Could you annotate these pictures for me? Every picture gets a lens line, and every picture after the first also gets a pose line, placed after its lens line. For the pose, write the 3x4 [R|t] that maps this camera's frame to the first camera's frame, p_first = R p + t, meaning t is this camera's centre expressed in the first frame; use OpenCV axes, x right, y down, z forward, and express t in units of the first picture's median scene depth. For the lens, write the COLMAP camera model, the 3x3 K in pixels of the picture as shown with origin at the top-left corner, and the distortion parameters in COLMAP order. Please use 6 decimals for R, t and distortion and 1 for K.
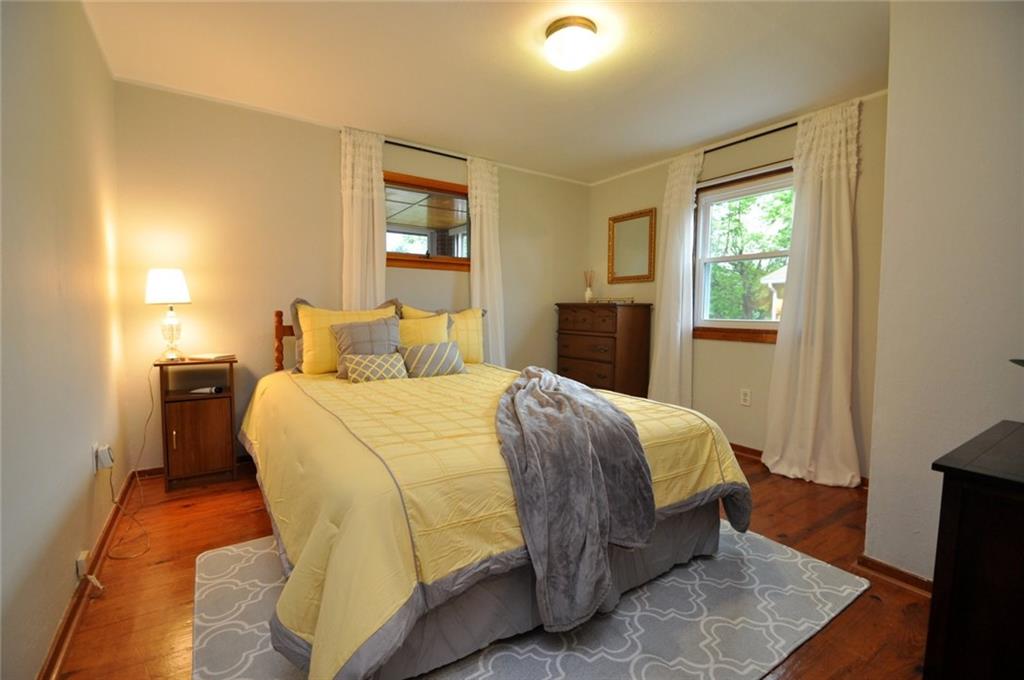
lens RADIAL K [[453.5, 0, 512.0], [0, 453.5, 340.0], [0, 0, 1]] dist [0.001939, -0.007946]
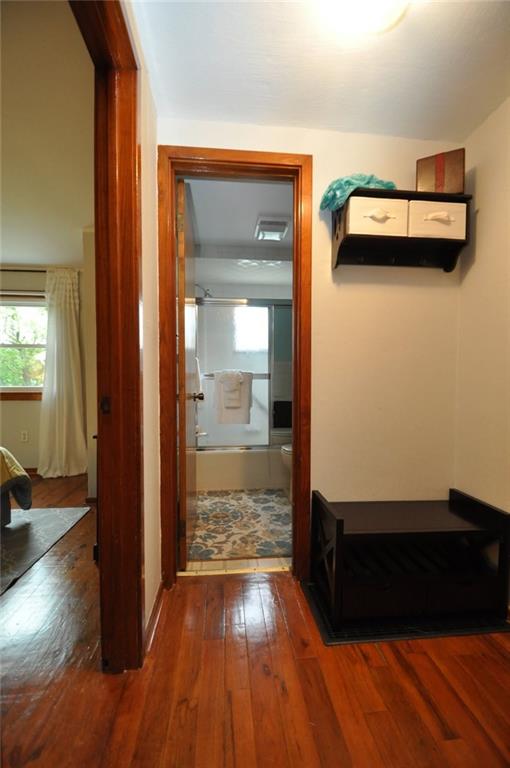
lens RADIAL K [[340.1, 0, 257.3], [0, 340.1, 395.8], [0, 0, 1]] dist [0.001939, -0.007946]
pose [[0.478050, -0.040975, 0.877376, -0.142783], [0.055097, 0.998343, 0.016604, 0.014242], [-0.876603, 0.040404, 0.479515, -0.314818]]
